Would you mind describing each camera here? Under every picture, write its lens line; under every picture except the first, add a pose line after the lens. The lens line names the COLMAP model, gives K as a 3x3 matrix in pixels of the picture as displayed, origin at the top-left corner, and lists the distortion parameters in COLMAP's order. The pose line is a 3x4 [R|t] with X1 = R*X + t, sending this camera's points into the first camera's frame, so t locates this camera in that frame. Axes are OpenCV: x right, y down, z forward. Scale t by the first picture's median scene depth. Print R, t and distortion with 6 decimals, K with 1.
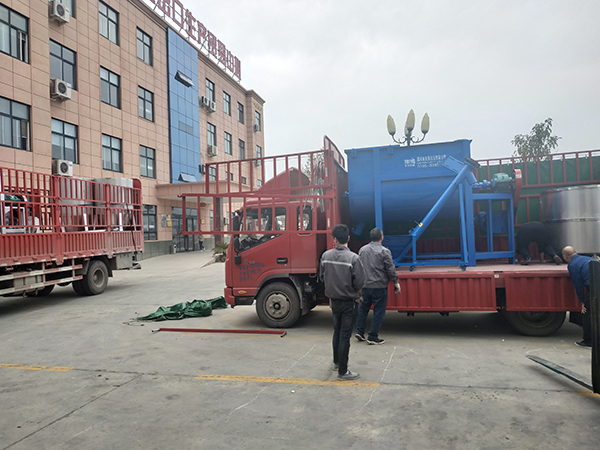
lens RADIAL K [[449.3, 0, 302.5], [0, 449.3, 229.1], [0, 0, 1]] dist [0.024545, -0.027968]
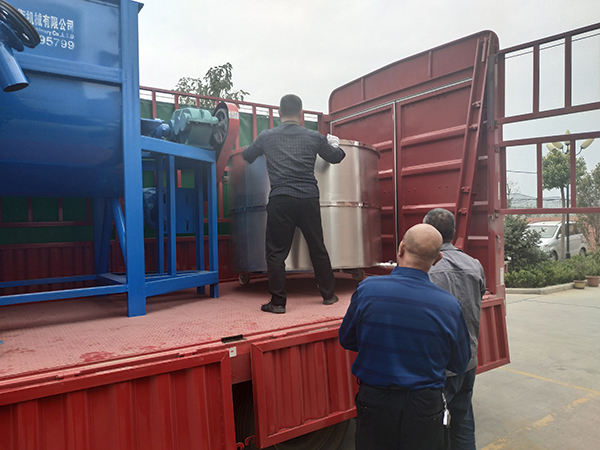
lens RADIAL K [[449.3, 0, 311.2], [0, 449.3, 219.8], [0, 0, 1]] dist [0.024545, -0.027968]
pose [[0.659131, 0.031014, 0.751388, 0.174428], [-0.009011, 0.999403, -0.033347, 0.009739], [-0.751974, 0.015210, 0.659017, 0.620050]]
